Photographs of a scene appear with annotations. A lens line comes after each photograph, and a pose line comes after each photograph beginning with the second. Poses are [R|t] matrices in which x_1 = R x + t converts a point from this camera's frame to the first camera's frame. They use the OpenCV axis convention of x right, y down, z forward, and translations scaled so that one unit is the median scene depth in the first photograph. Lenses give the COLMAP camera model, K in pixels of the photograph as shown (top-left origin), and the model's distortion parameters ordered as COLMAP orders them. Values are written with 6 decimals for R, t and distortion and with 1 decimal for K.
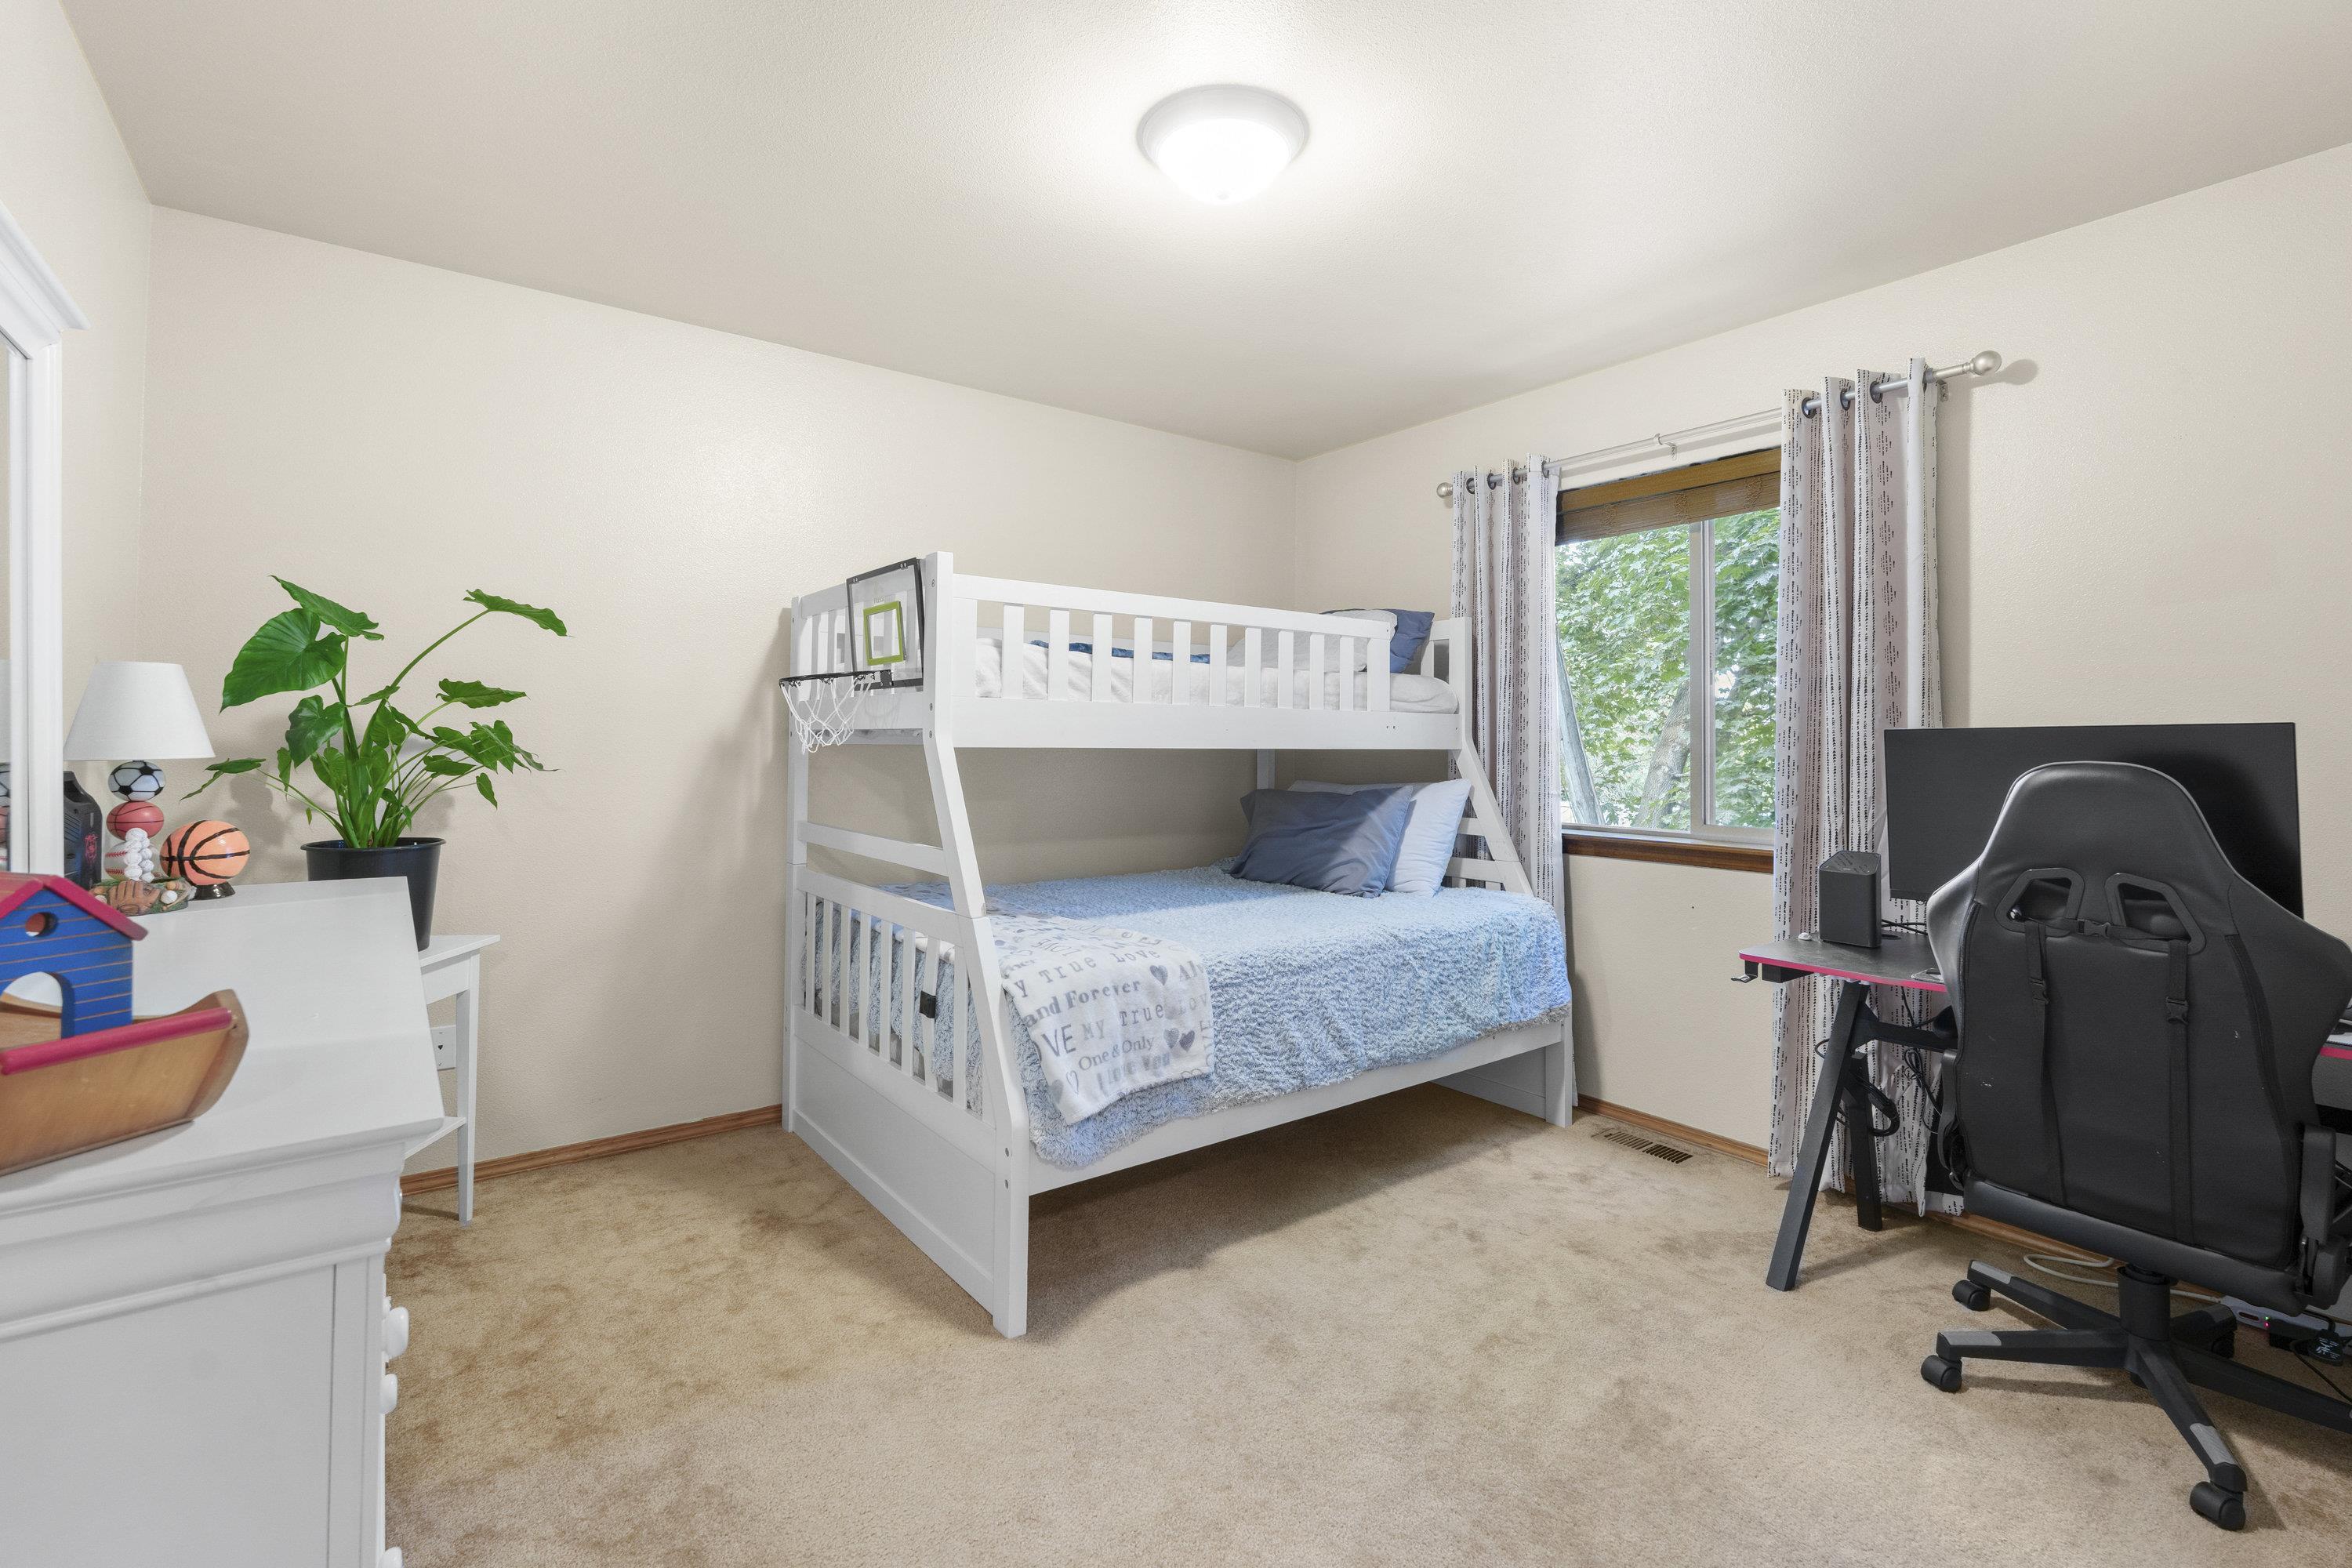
lens RADIAL K [[1055.9, 0, 1171.8], [0, 1055.9, 803.4], [0, 0, 1]] dist [-0.002688, 0.000243]
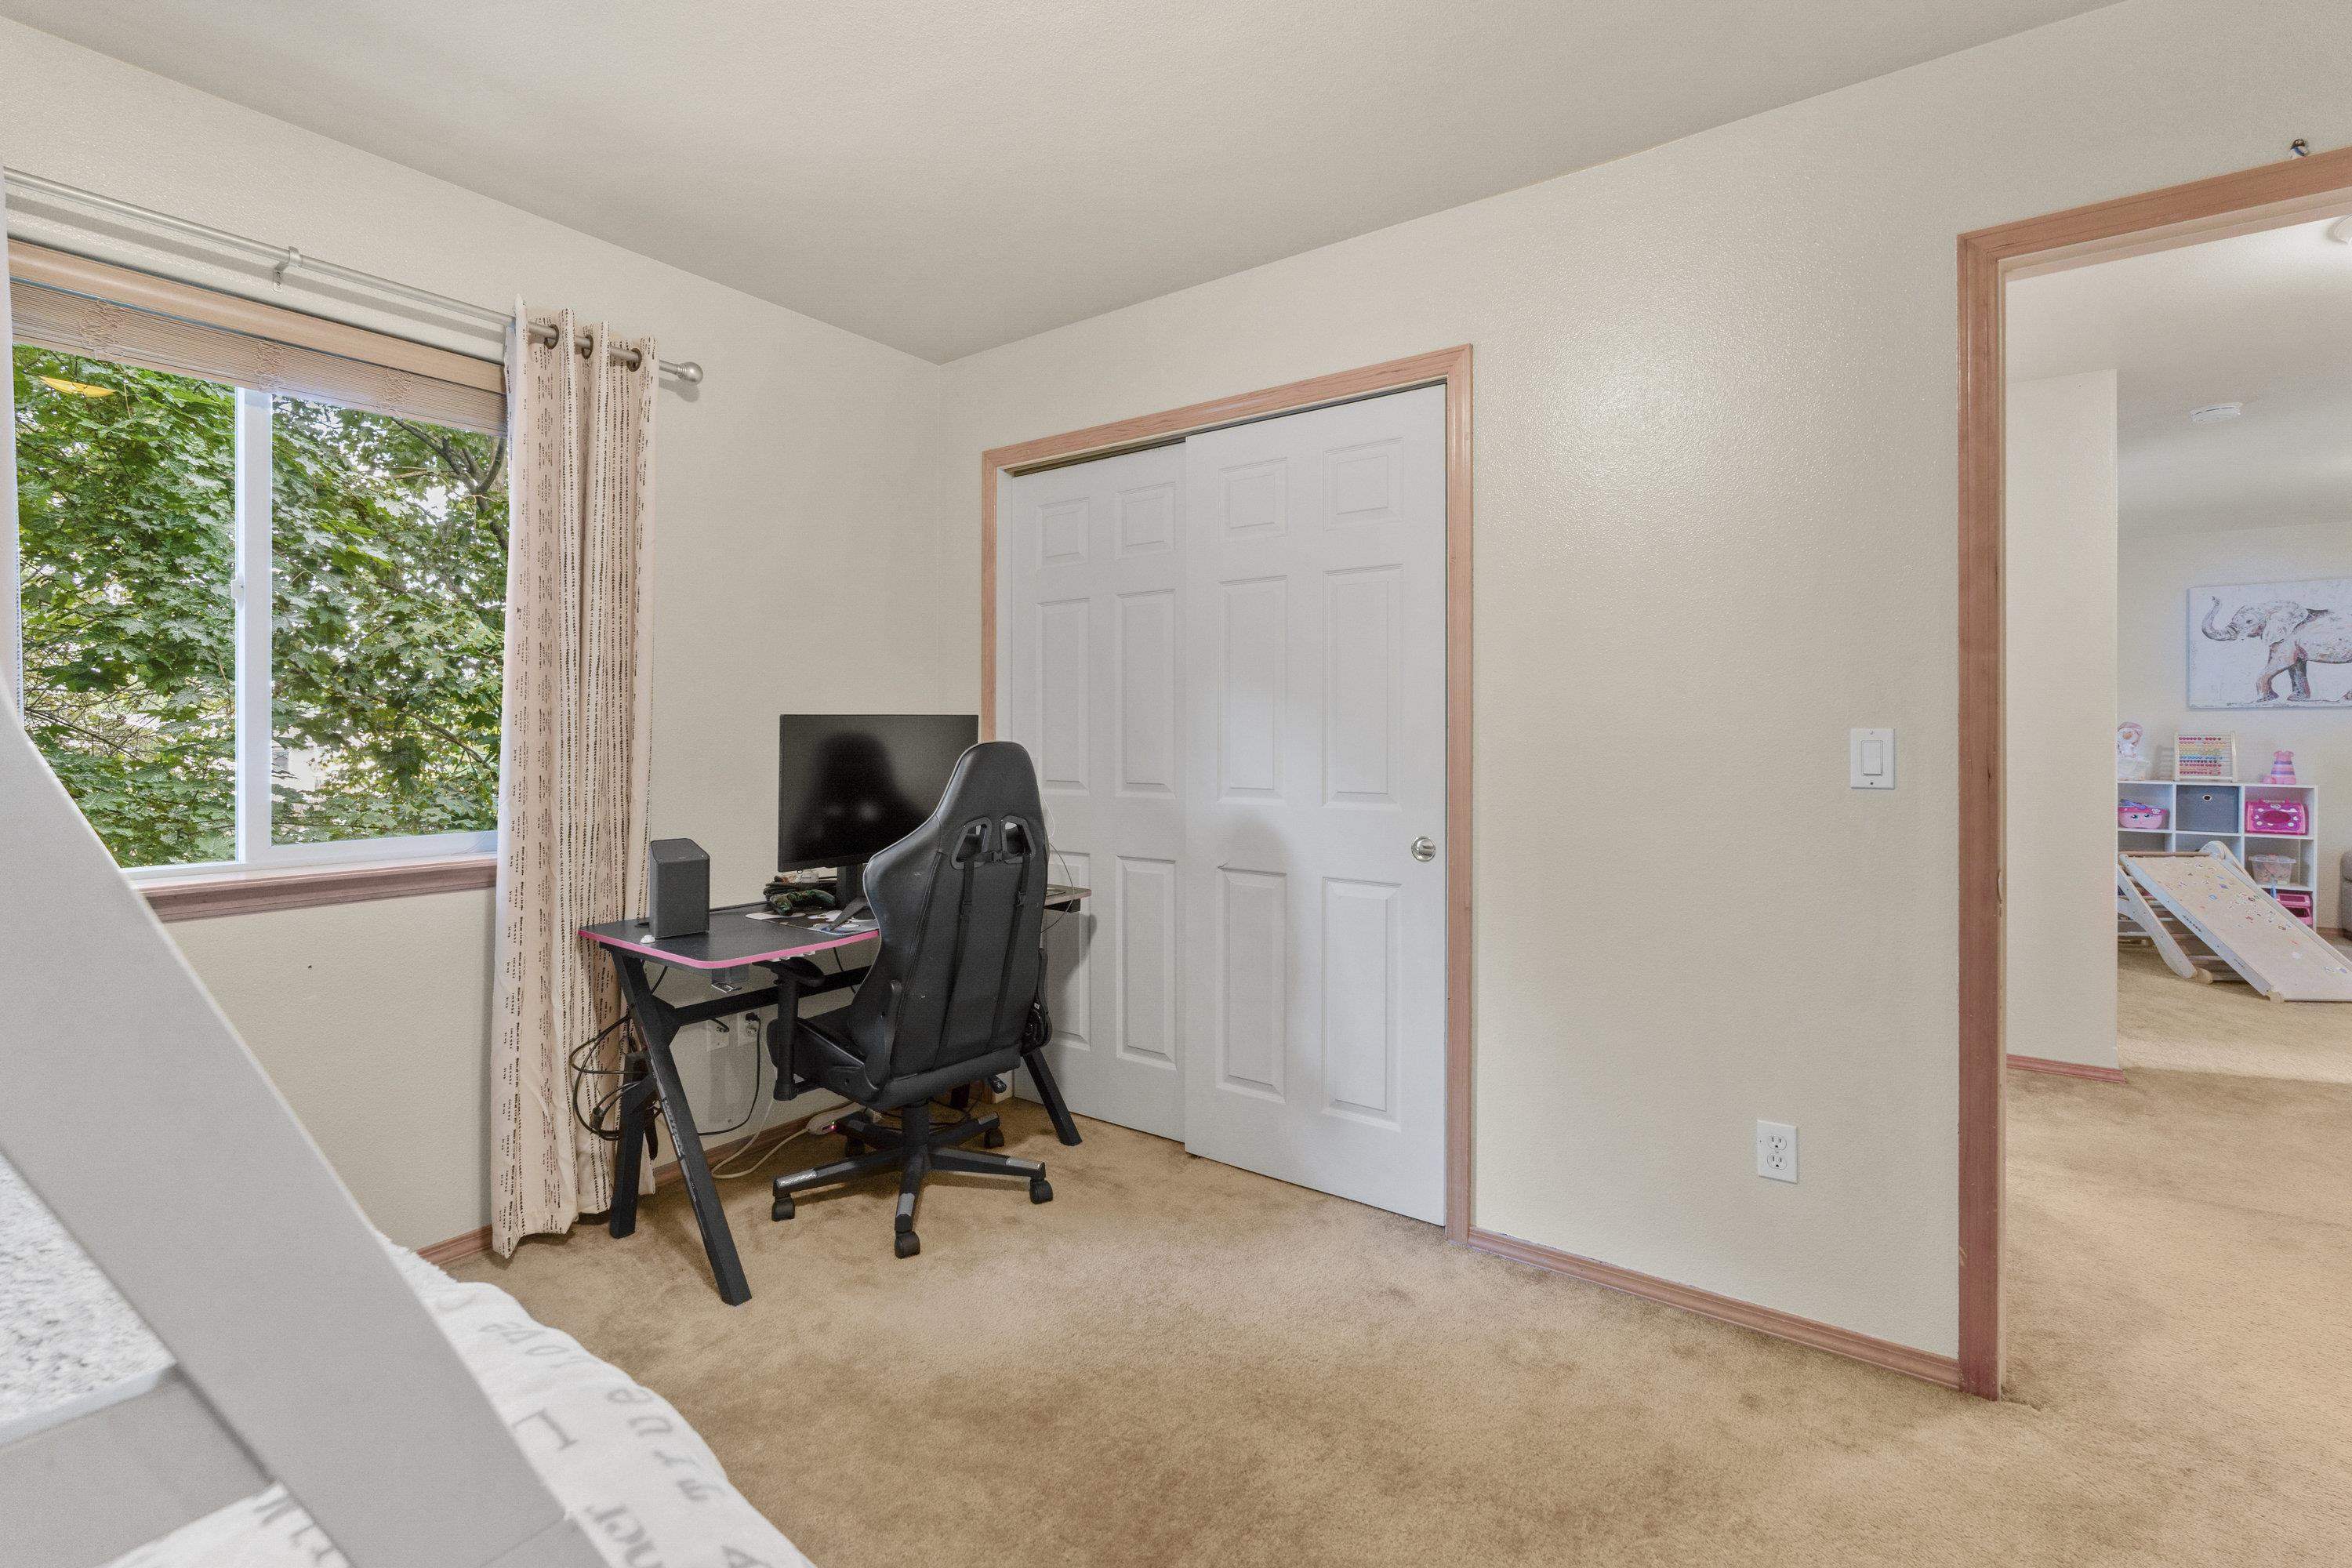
lens RADIAL K [[1044.5, 0, 1181.3], [0, 1044.5, 729.7], [0, 0, 1]] dist [-0.002907, -0.000543]
pose [[-0.309499, -0.001674, 0.950898, -0.467095], [0.048368, 0.998676, 0.017501, -0.053620], [-0.949669, 0.051410, -0.309008, 0.950050]]
